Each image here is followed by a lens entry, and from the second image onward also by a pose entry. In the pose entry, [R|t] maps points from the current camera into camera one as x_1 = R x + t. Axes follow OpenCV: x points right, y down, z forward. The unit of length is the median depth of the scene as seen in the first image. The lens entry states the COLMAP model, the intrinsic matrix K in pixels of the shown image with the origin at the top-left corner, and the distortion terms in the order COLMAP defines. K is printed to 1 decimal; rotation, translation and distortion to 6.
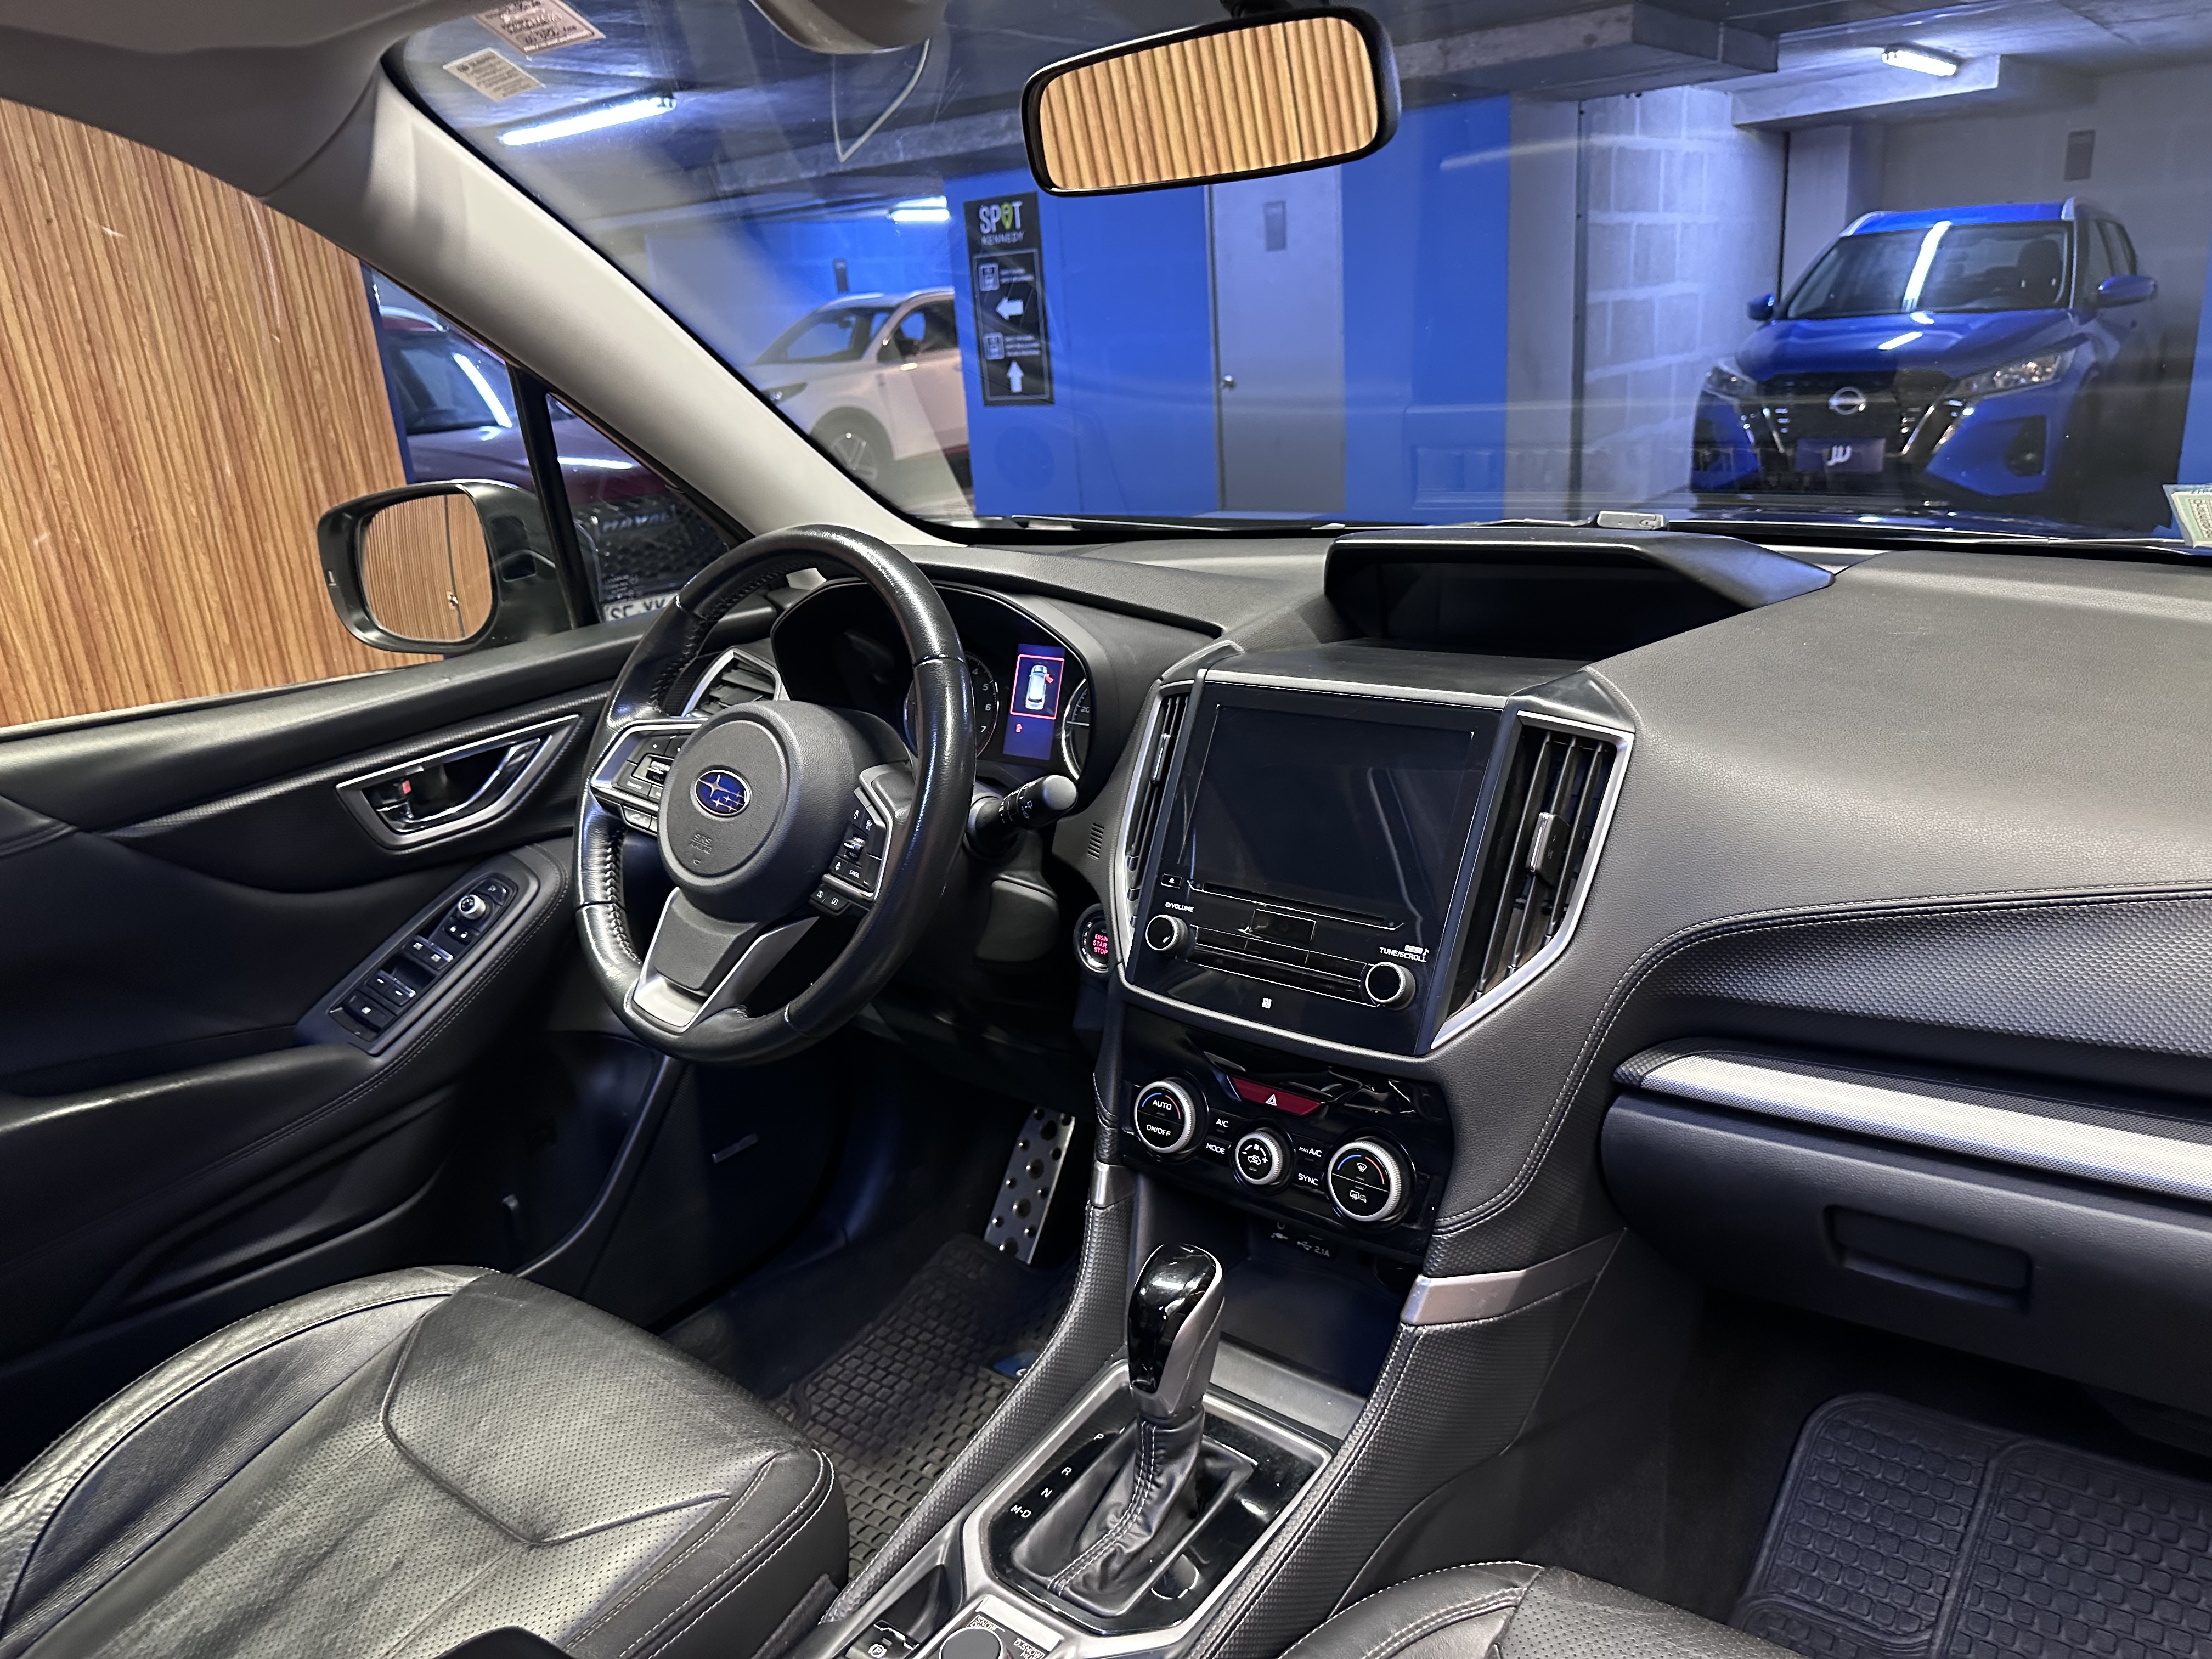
lens RADIAL K [[1560.5, 0, 1102.9], [0, 1560.5, 816.1], [0, 0, 1]] dist [0.027594, -0.024457]
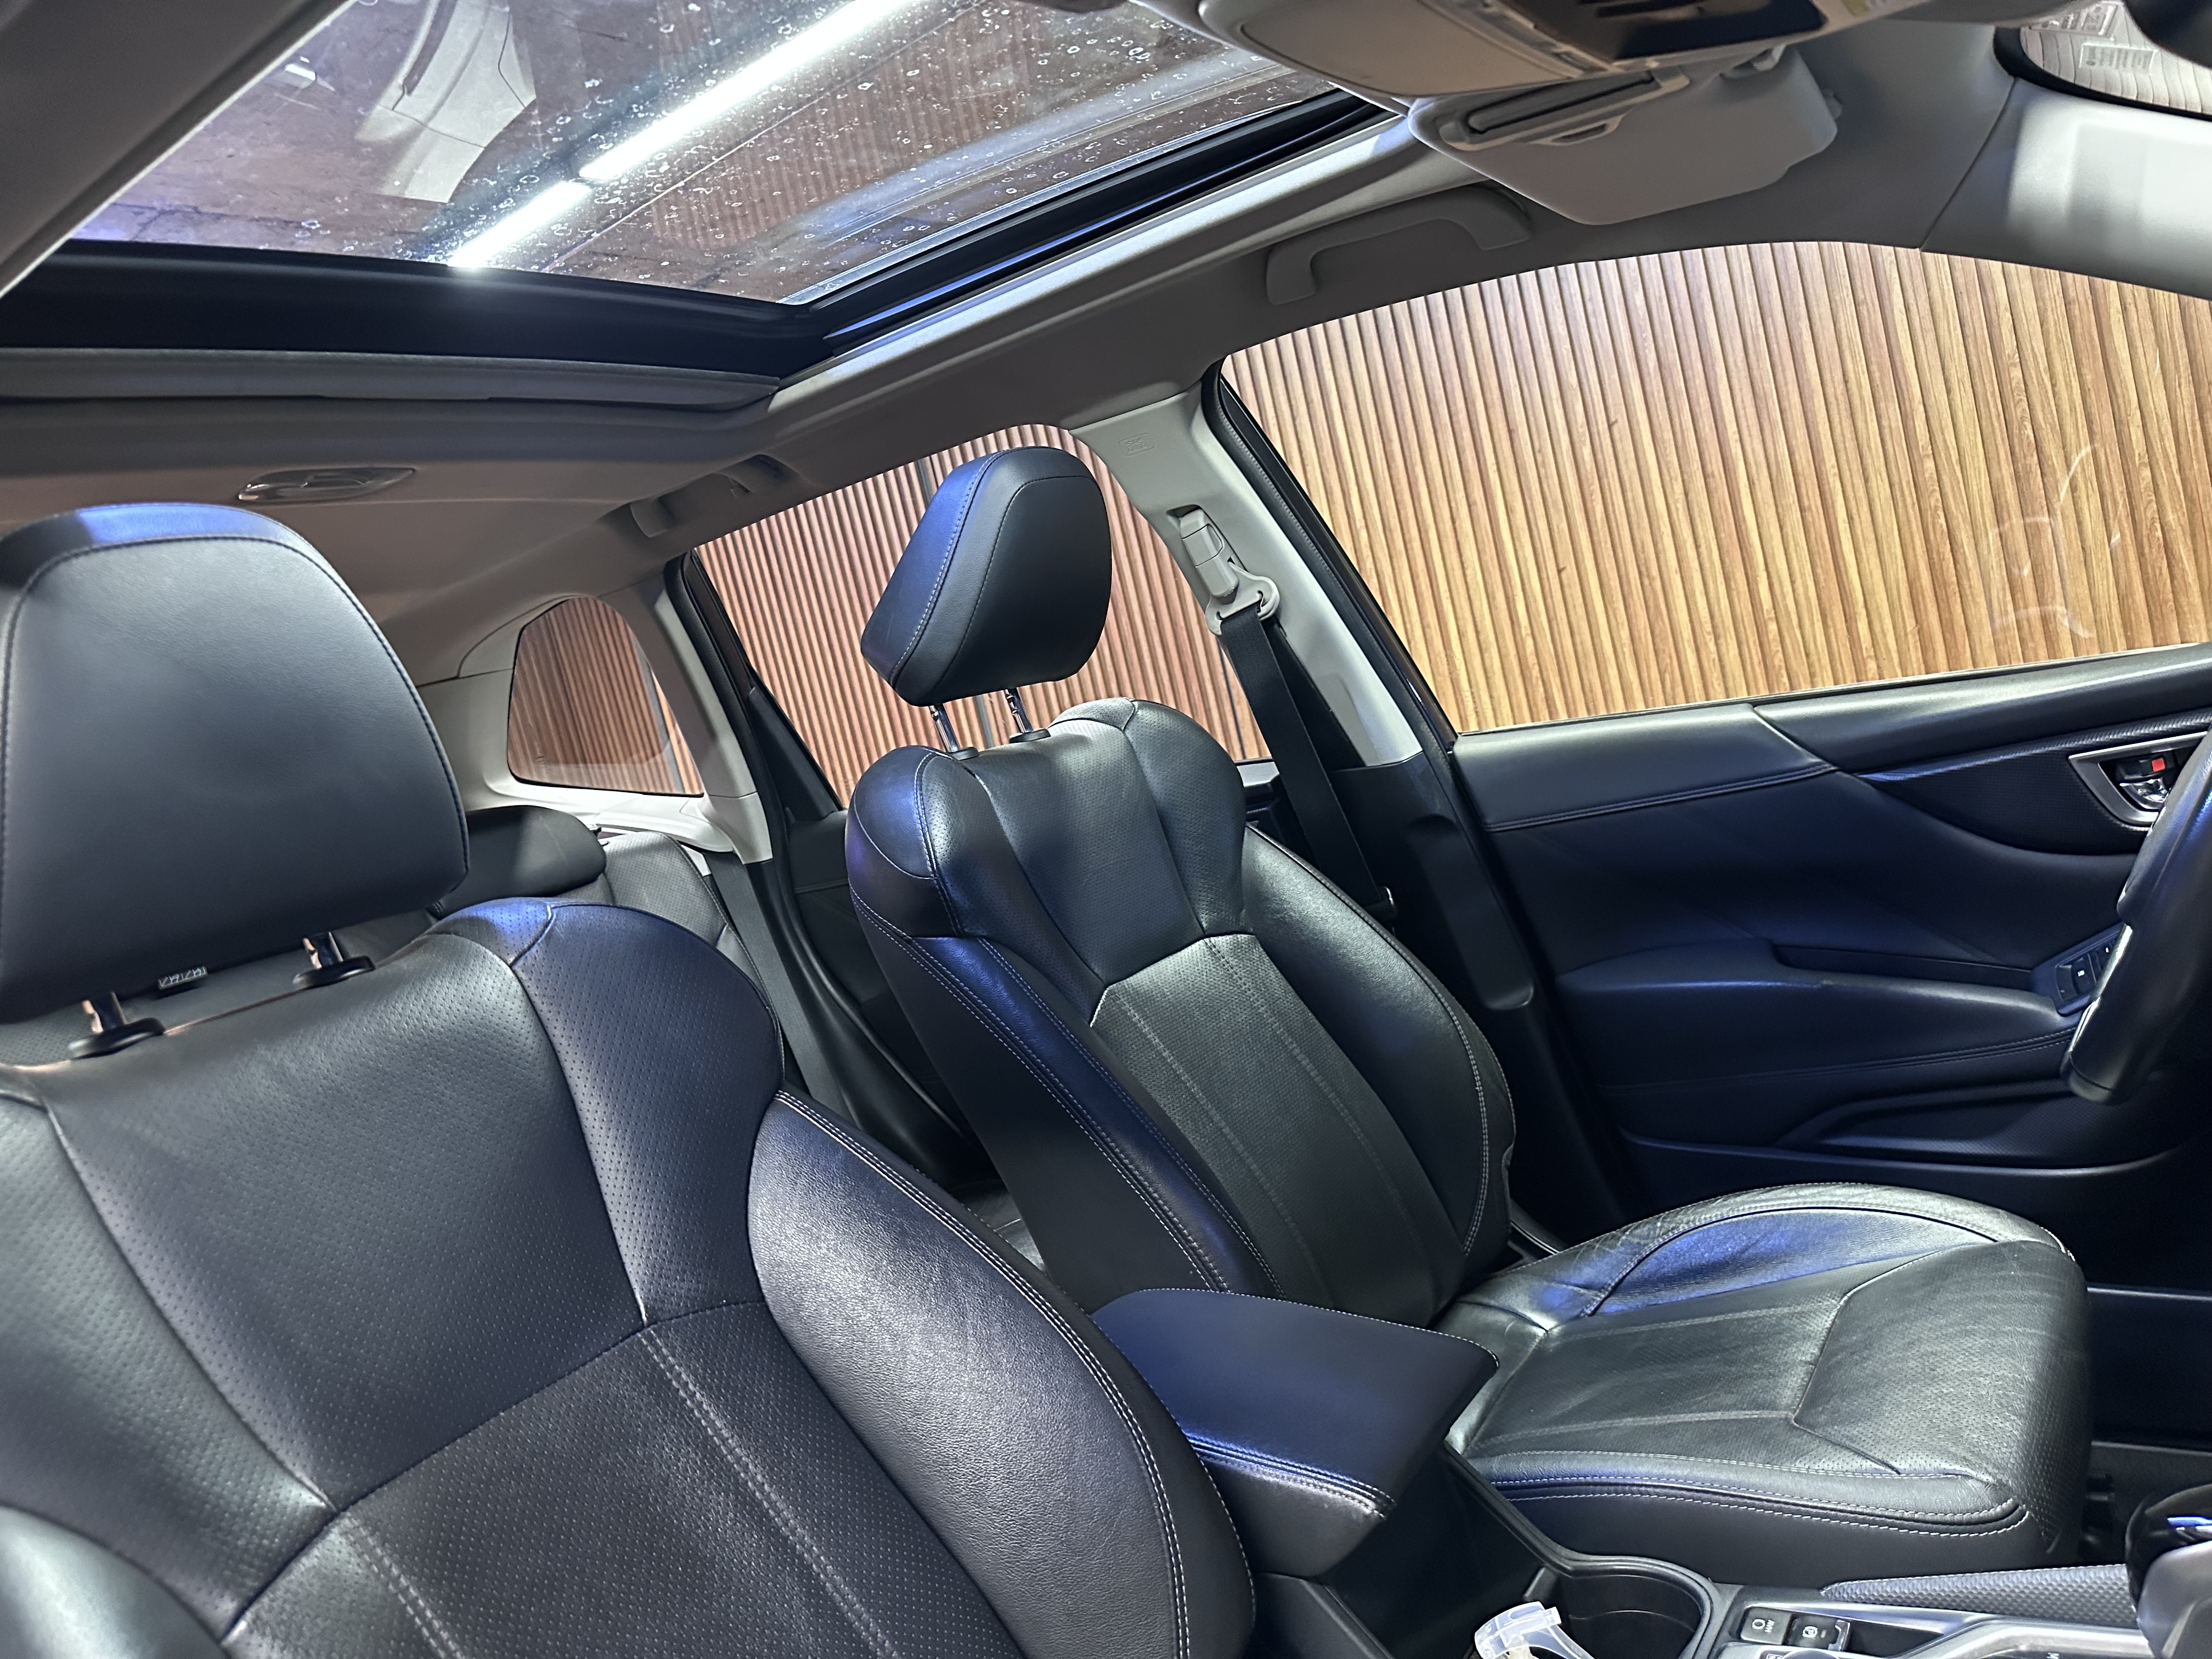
lens RADIAL K [[1560.5, 0, 1119.1], [0, 1560.5, 827.1], [0, 0, 1]] dist [0.027594, -0.024457]
pose [[0.057256, 0.147962, -0.987334, 0.552256], [-0.075650, 0.986756, 0.143489, -0.079521], [0.995489, 0.066476, 0.067691, 0.313020]]
